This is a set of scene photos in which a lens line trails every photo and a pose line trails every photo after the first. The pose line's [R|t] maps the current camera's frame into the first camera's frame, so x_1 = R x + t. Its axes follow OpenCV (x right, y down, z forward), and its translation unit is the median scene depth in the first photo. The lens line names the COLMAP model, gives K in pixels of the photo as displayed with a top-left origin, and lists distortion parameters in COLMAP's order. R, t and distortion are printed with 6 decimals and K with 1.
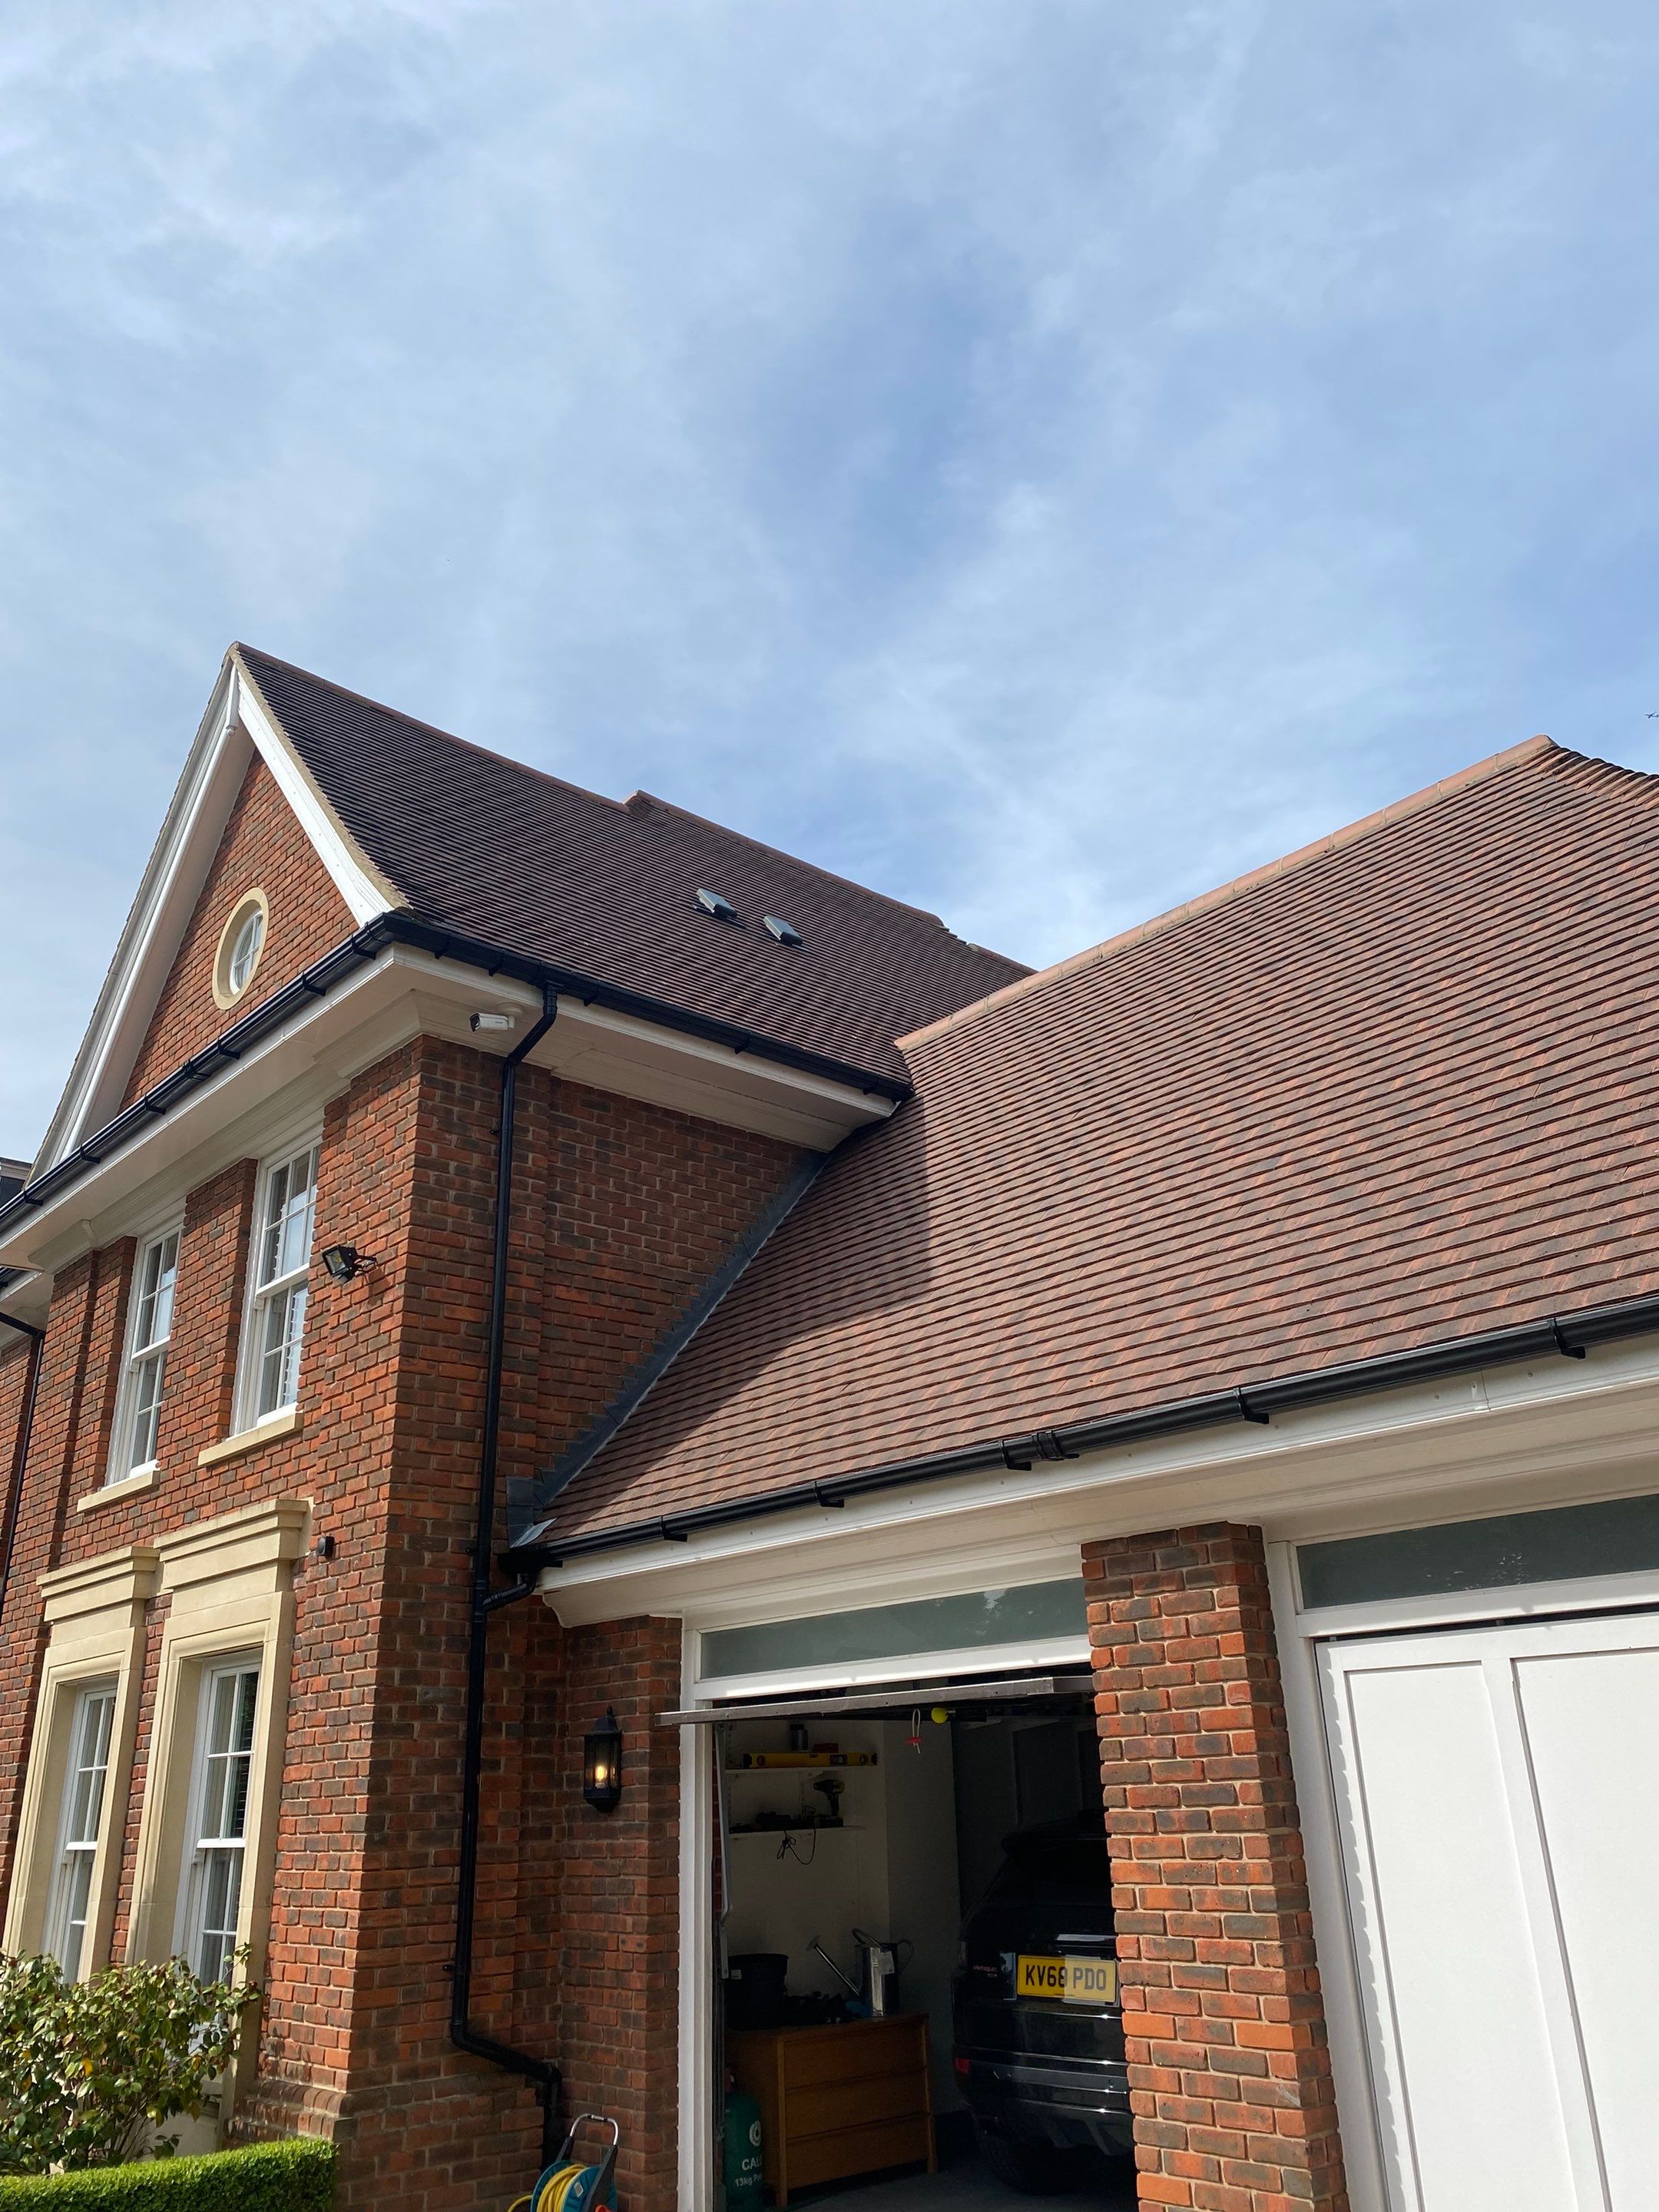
lens RADIAL K [[1698.8, 0, 801.7], [0, 1698.8, 1100.4], [0, 0, 1]] dist [0.015378, 0.005130]
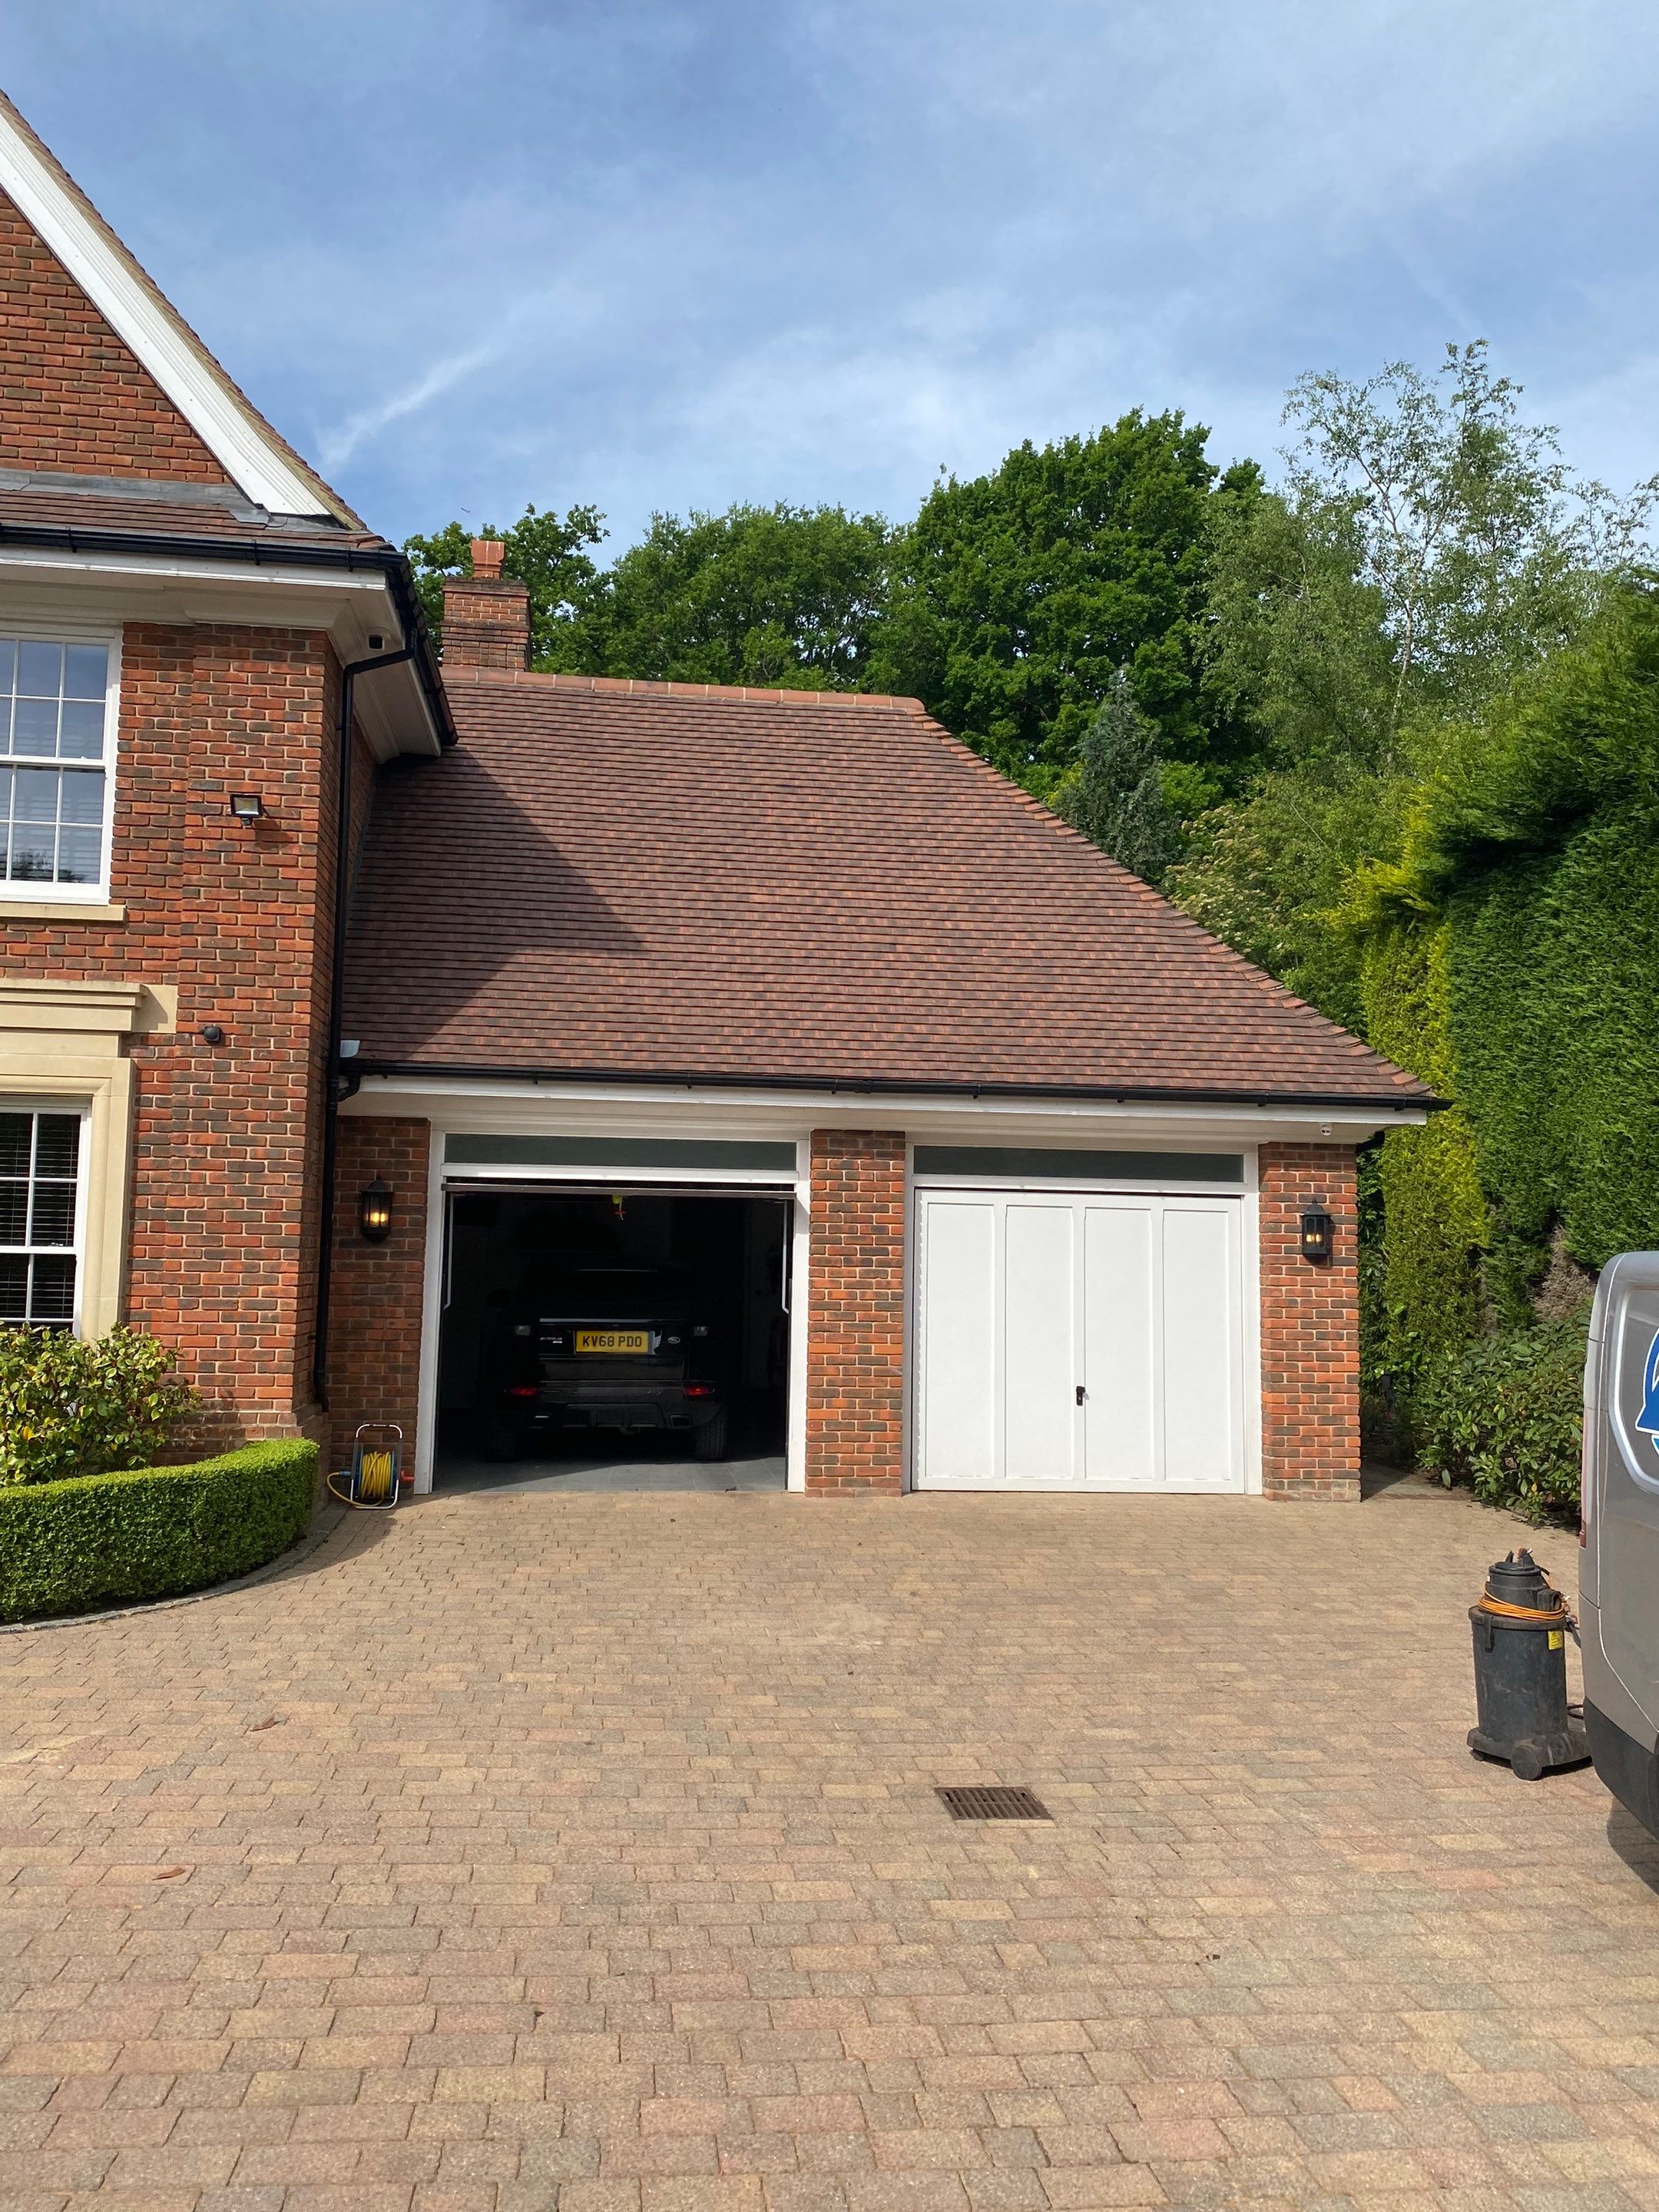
lens RADIAL K [[1704.7, 0, 825.1], [0, 1704.7, 1122.3], [0, 0, 1]] dist [0.073201, -0.148449]
pose [[0.548317, 0.105637, 0.829572, -1.115445], [-0.349206, 0.930286, 0.112351, 0.026143], [-0.759870, -0.351296, 0.546981, -0.047929]]
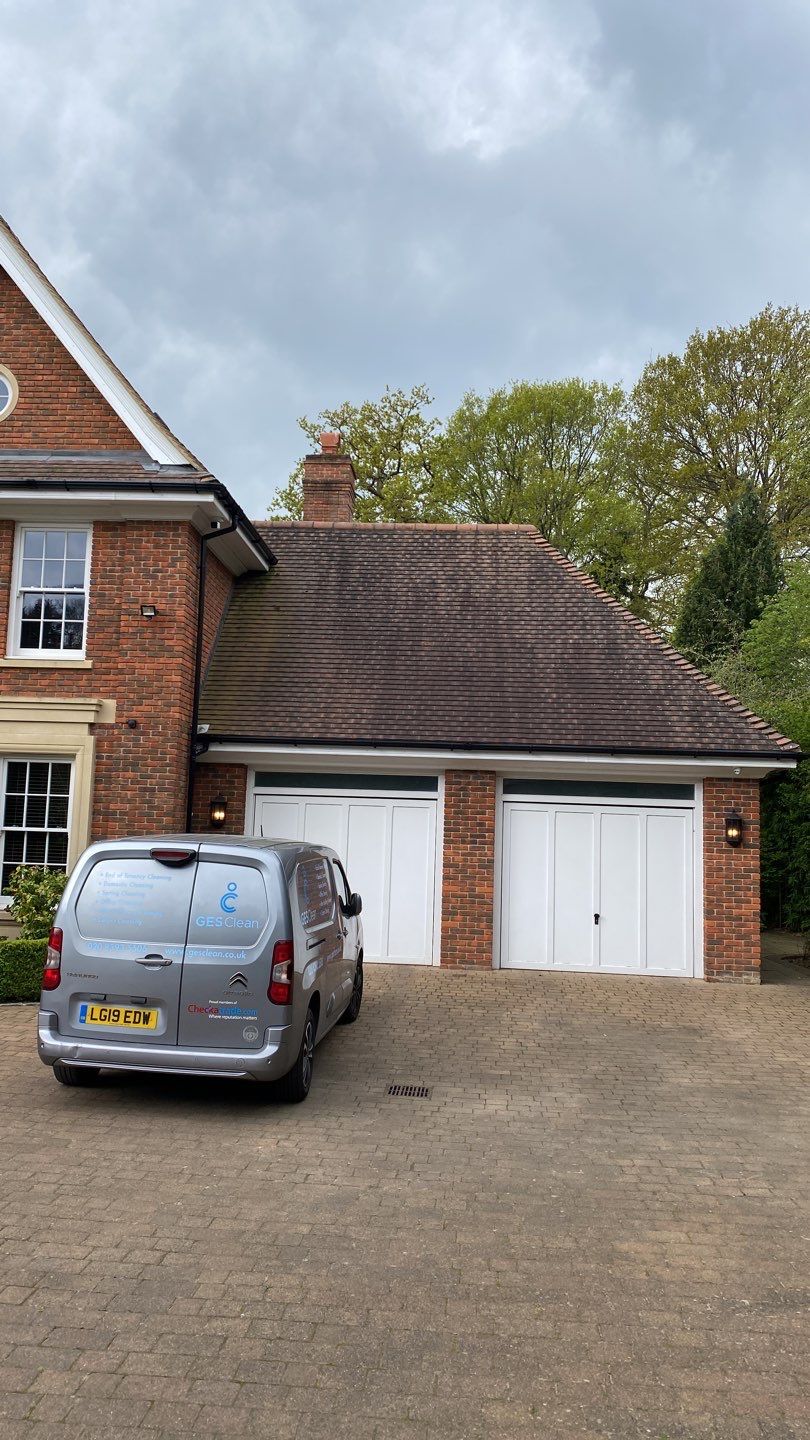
lens RADIAL K [[1108.1, 0, 405.0], [0, 1108.1, 720.0], [0, 0, 1]] dist [0.187540, -0.789372]
pose [[0.700104, 0.125900, 0.702854, -1.207795], [-0.319344, 0.935611, 0.150502, -0.124243], [-0.638650, -0.329820, 0.695230, -0.415680]]
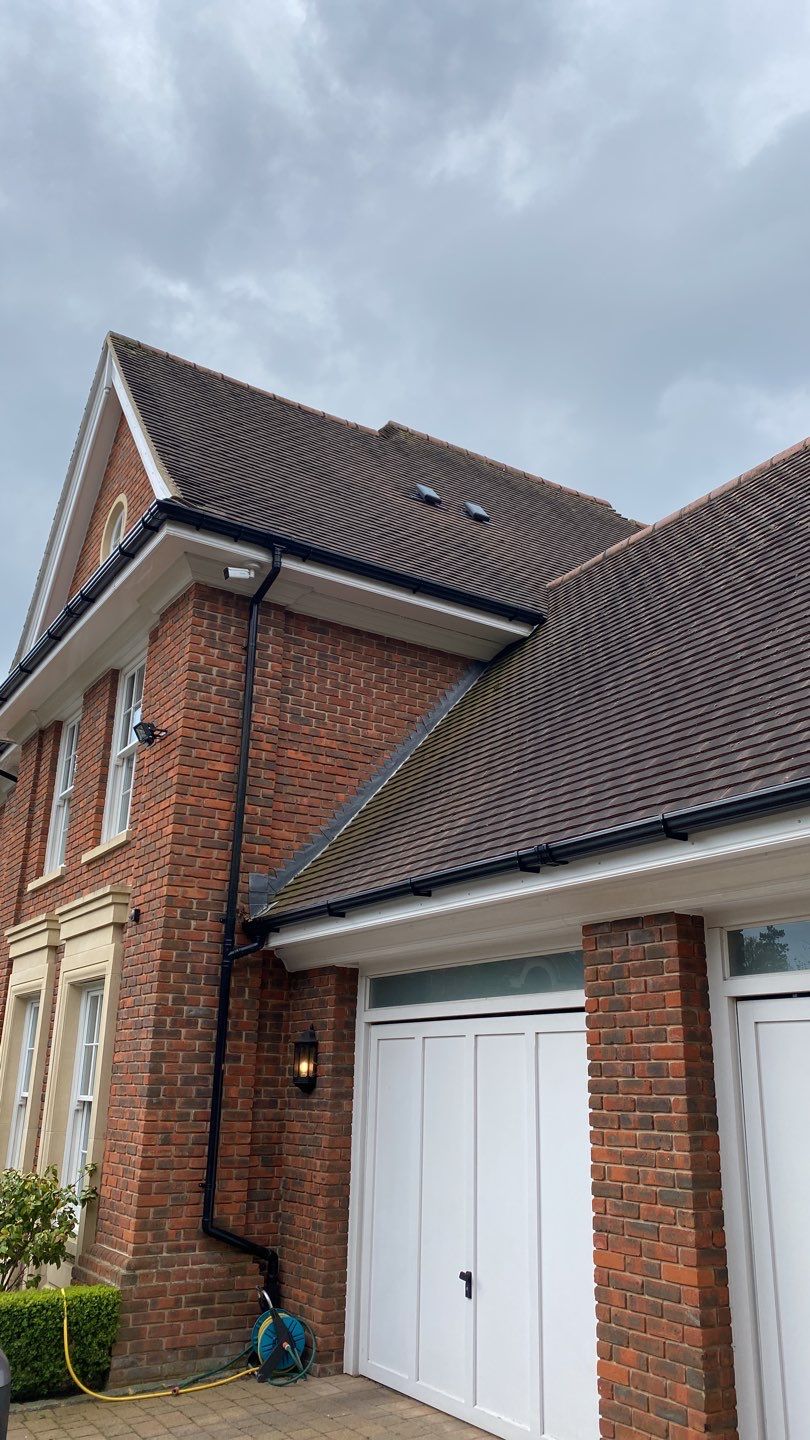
lens RADIAL K [[1090.7, 0, 405.0], [0, 1090.7, 720.0], [0, 0, 1]] dist [0.039664, -0.038393]
pose [[0.987197, -0.000624, -0.159502, 0.127267], [0.011406, 0.997708, 0.066692, 0.021928], [0.159095, -0.067658, 0.984942, 0.073637]]
